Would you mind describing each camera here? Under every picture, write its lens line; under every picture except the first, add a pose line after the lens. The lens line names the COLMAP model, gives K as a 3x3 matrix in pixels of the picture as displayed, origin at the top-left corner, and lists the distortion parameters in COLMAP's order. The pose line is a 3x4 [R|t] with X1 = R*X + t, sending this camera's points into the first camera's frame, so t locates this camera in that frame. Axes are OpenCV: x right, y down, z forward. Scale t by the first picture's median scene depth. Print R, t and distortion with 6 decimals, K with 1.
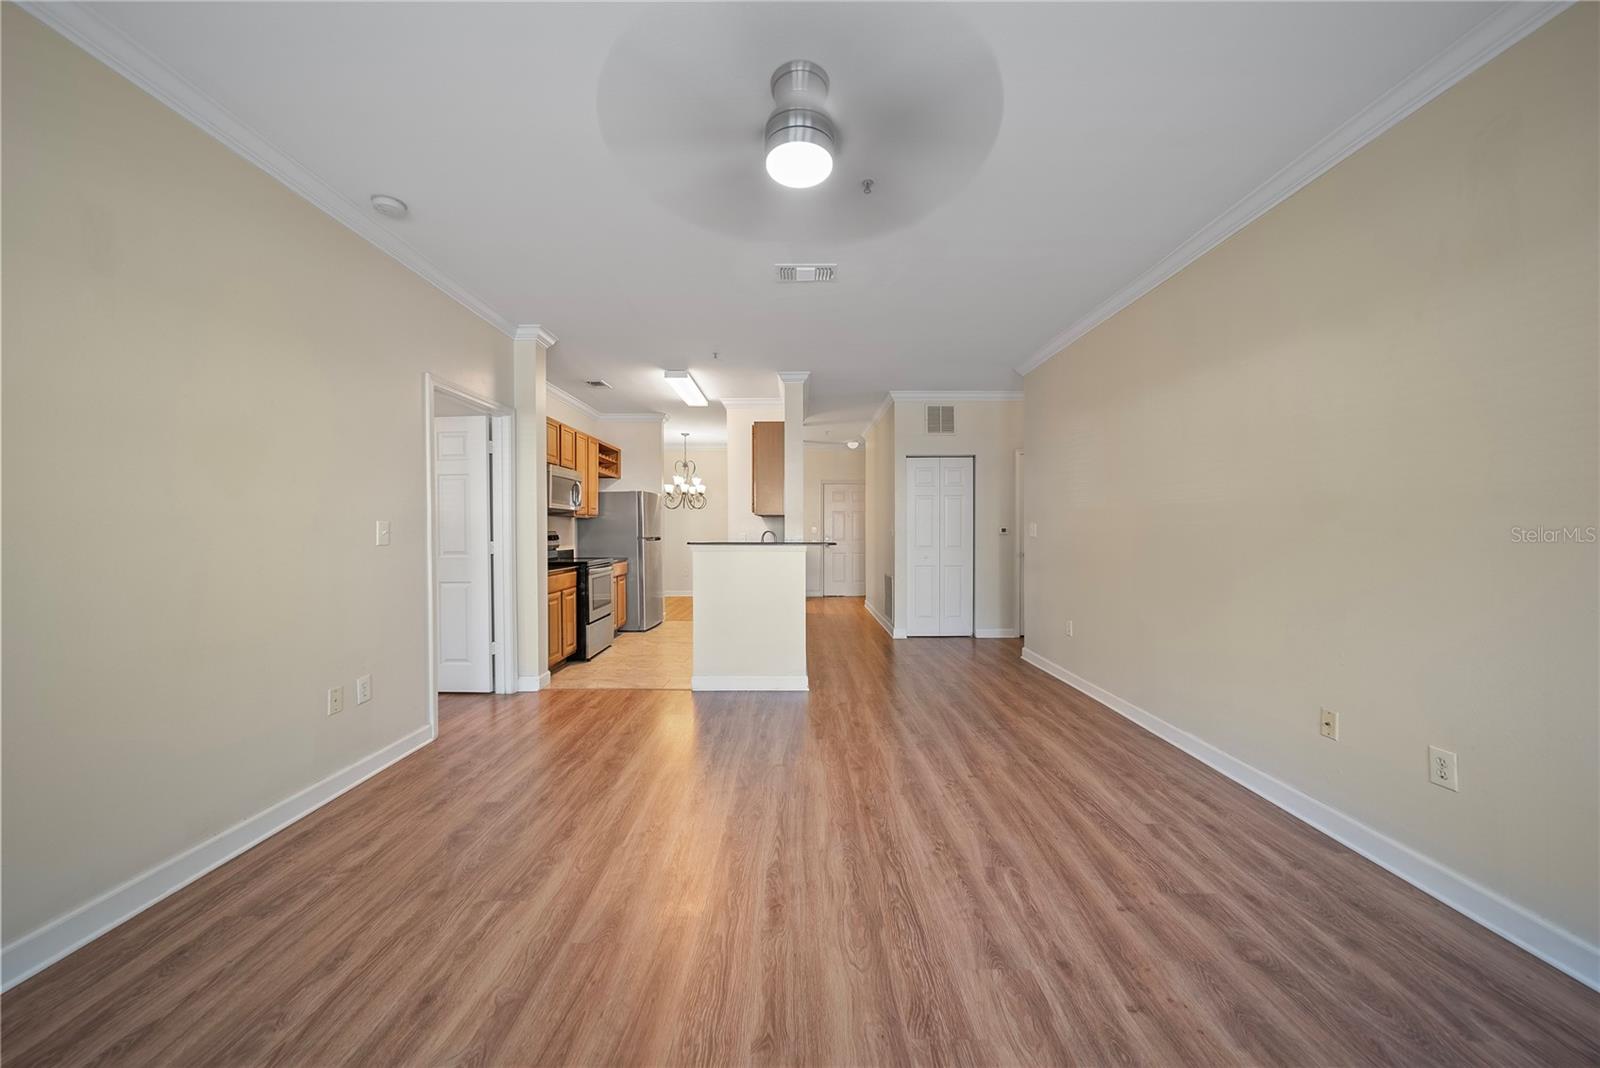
lens RADIAL K [[729.5, 0, 800.0], [0, 729.5, 534.0], [0, 0, 1]] dist [-0.000781, -0.000064]
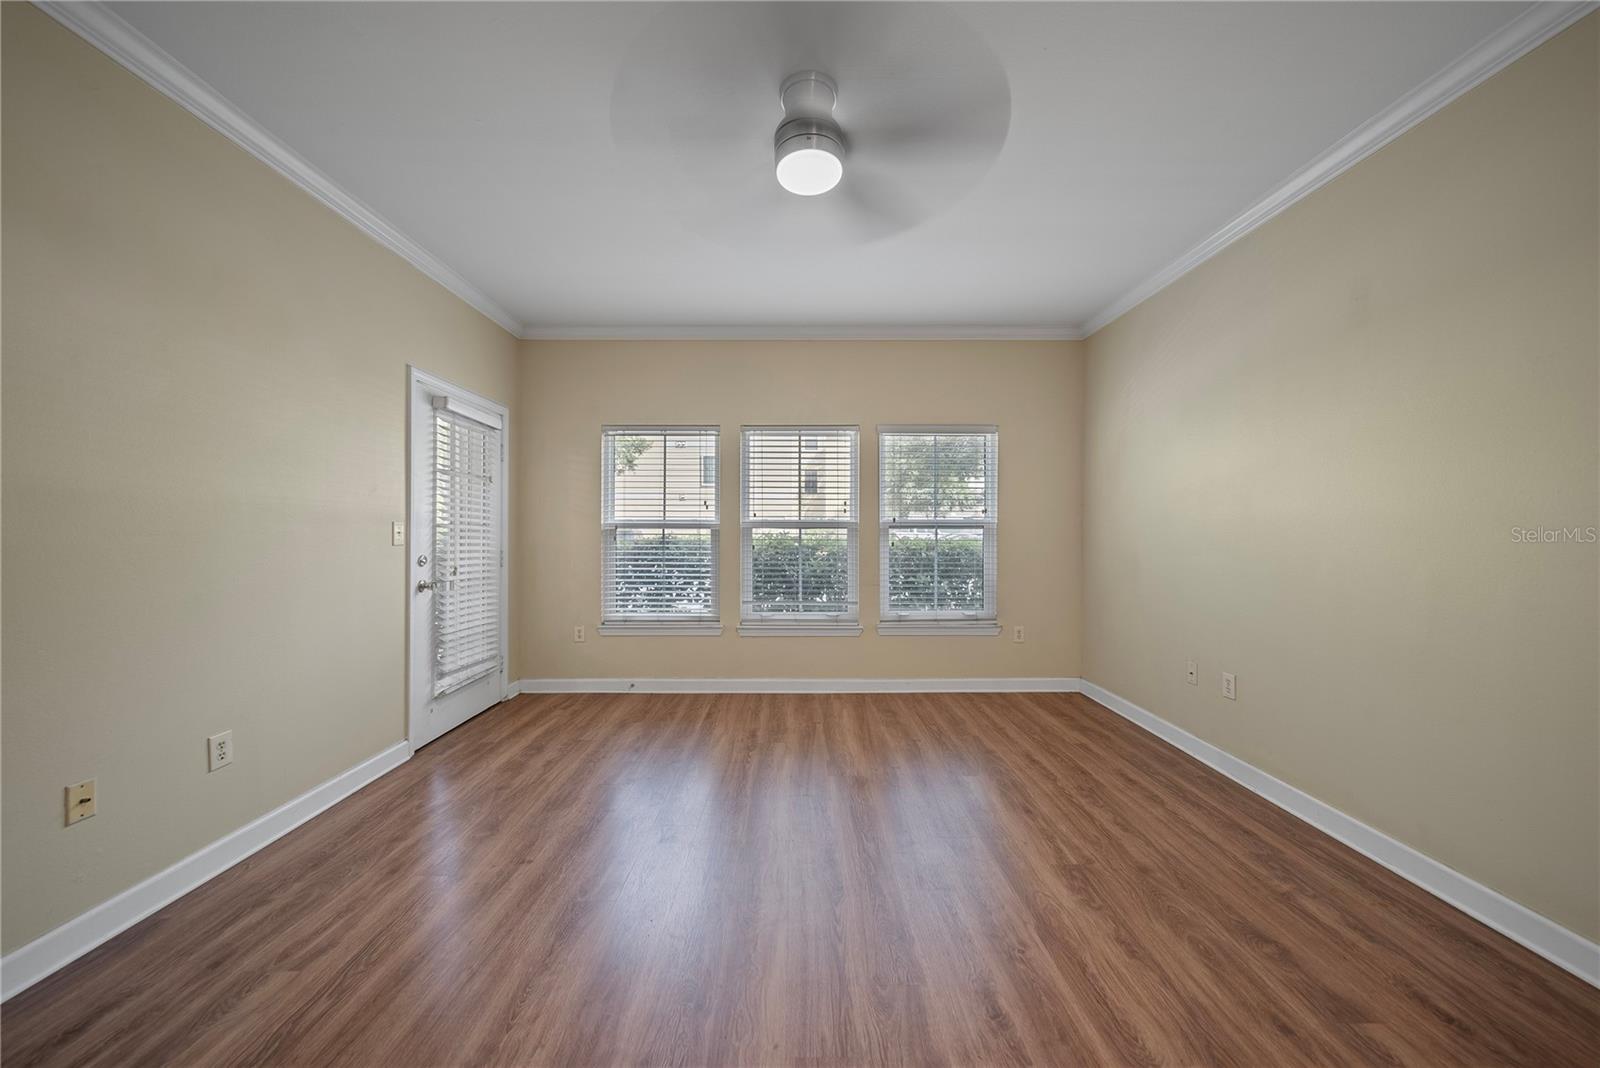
lens RADIAL K [[1071.7, 0, 800.0], [0, 1071.7, 534.0], [0, 0, 1]] dist [-0.000540, -0.000240]
pose [[-0.999987, 0.000159, -0.005100, 0.019671], [0.000104, 0.999943, 0.010631, -0.019901], [0.005101, 0.010630, -0.999930, 2.481287]]
